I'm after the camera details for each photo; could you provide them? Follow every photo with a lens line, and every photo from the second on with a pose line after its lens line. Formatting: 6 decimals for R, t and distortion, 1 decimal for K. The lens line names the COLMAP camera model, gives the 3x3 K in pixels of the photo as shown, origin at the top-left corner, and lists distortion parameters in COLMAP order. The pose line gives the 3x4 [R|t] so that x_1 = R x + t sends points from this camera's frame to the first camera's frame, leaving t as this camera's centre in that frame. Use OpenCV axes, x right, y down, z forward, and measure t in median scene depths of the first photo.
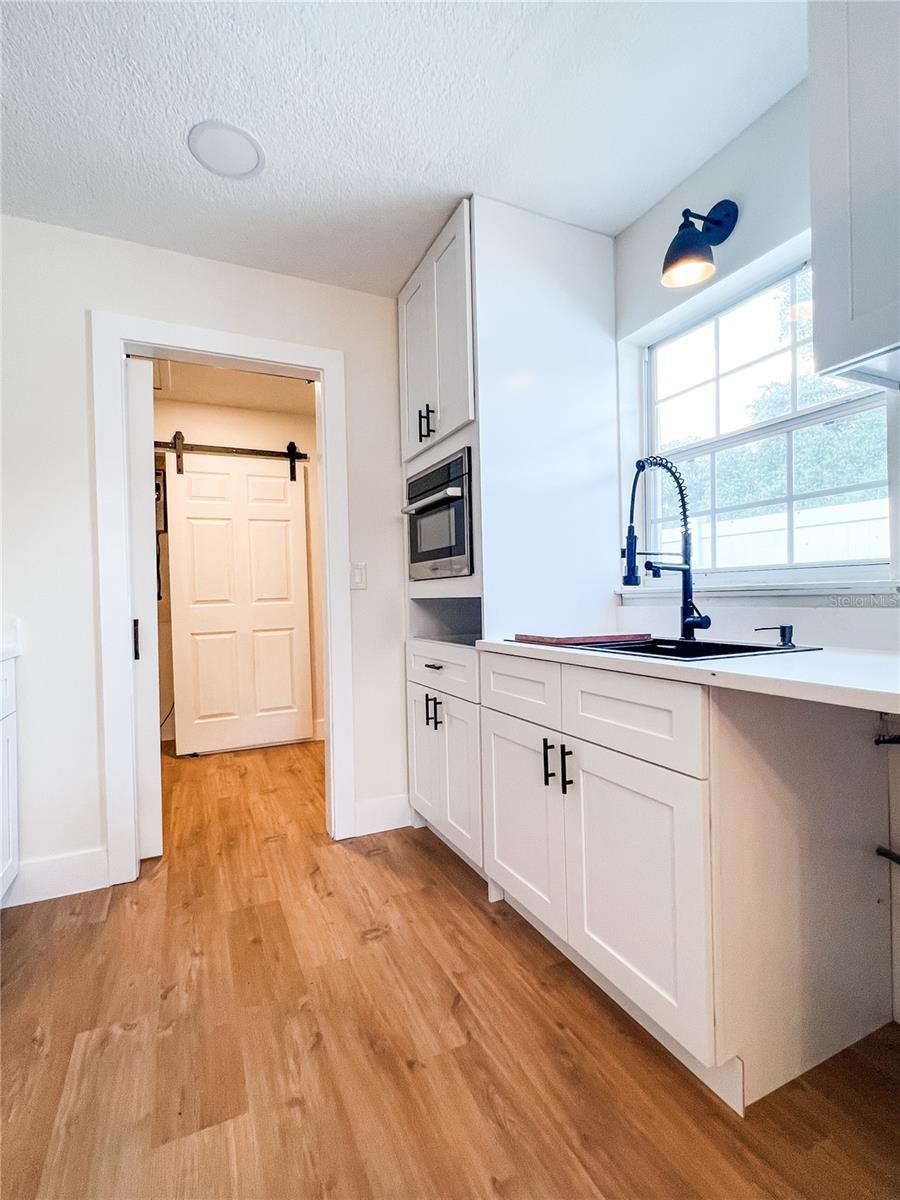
lens RADIAL K [[571.2, 0, 450.0], [0, 571.2, 600.0], [0, 0, 1]] dist [-0.004511, -0.000445]
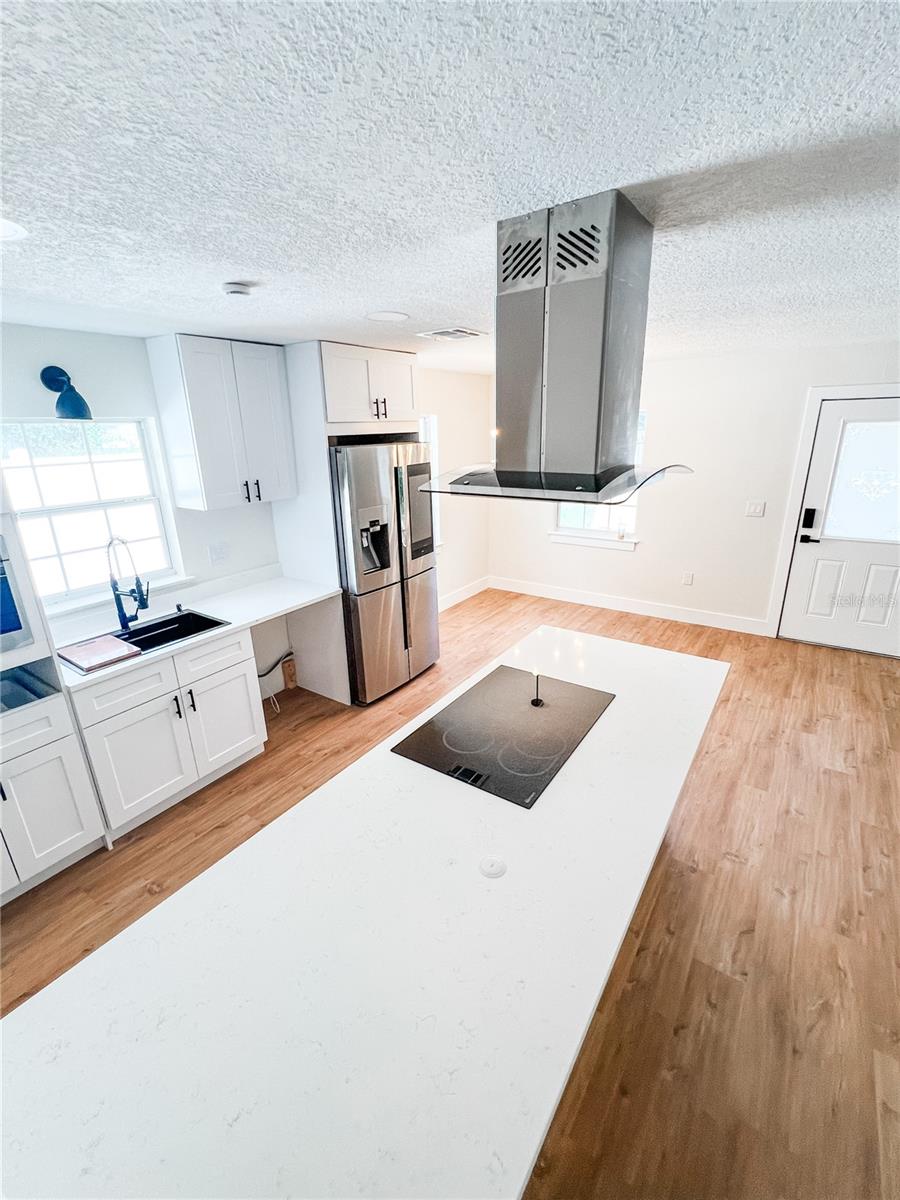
lens RADIAL K [[524.1, 0, 444.4], [0, 524.1, 602.2], [0, 0, 1]] dist [0.003386, 0.000500]
pose [[-0.497664, -0.252684, 0.829748, -1.291926], [0.039055, 0.949127, 0.312462, -0.443154], [-0.866490, 0.187907, -0.462478, 0.772735]]
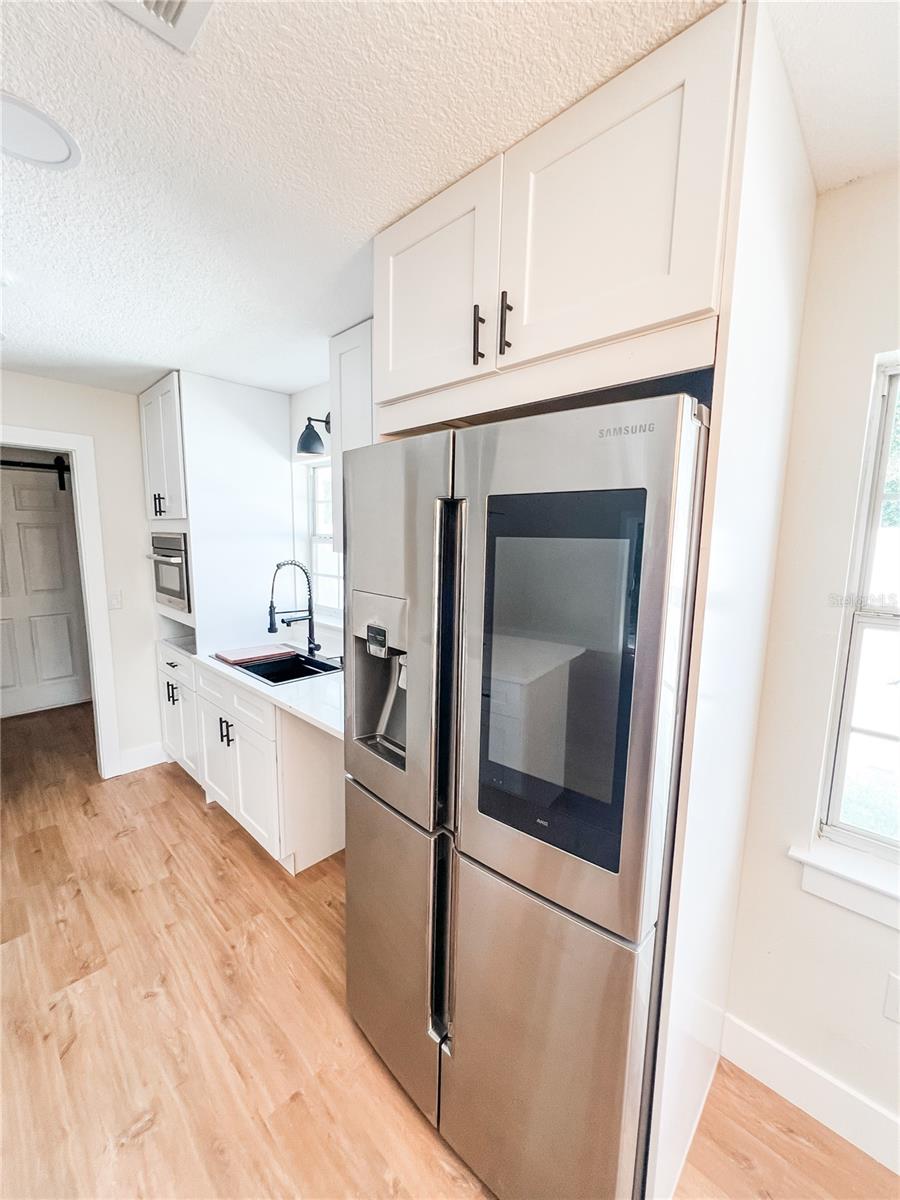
lens RADIAL K [[487.1, 0, 452.9], [0, 487.1, 602.5], [0, 0, 1]] dist [0.001853, 0.000253]
pose [[0.933065, -0.013402, 0.359458, 0.243955], [-0.033758, 0.991633, 0.124599, -0.279256], [-0.358120, -0.128394, 0.924806, -0.547540]]
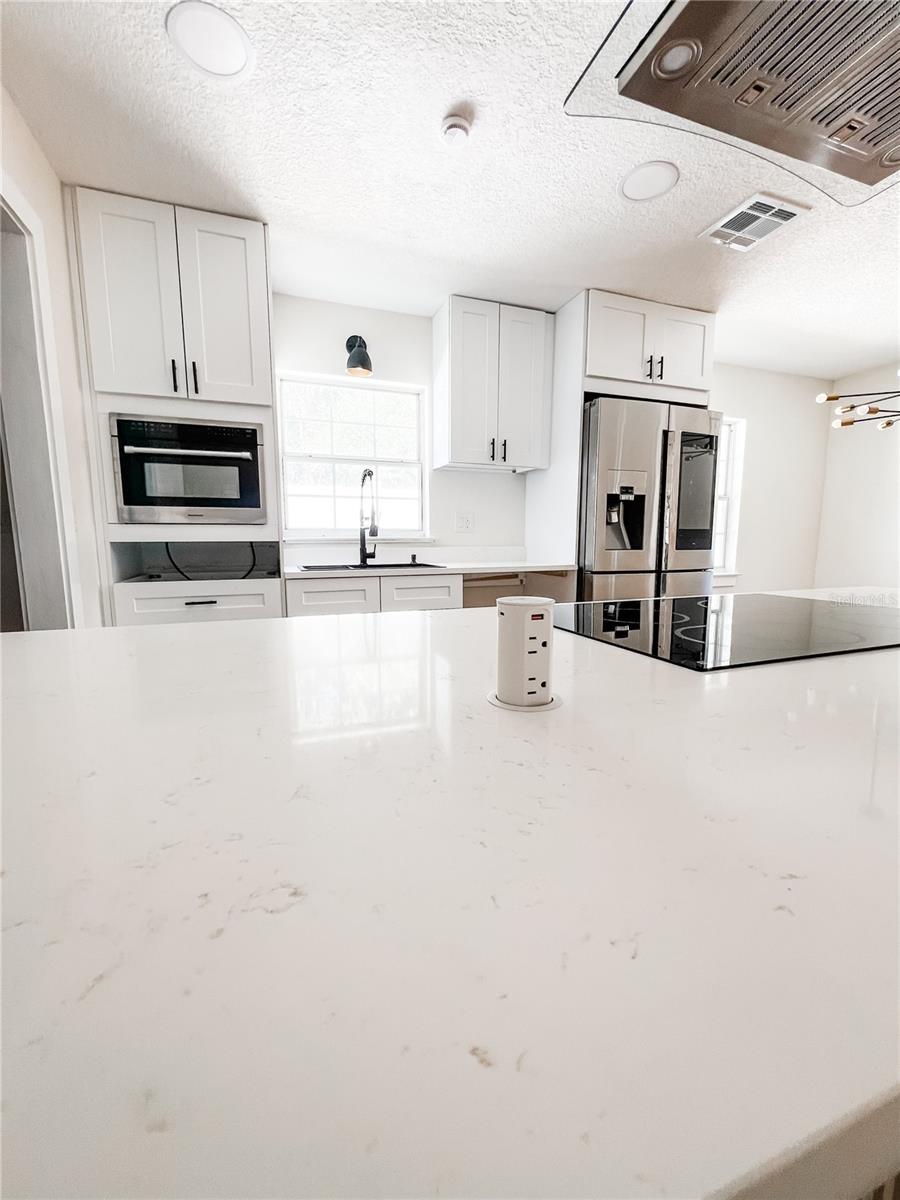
lens RADIAL K [[475.5, 0, 444.7], [0, 475.5, 601.8], [0, 0, 1]] dist [-0.000890, -0.000033]
pose [[0.099275, -0.105273, 0.989476, -1.063334], [0.007372, 0.994438, 0.105062, 0.024146], [-0.995033, -0.003136, 0.099499, 0.486493]]
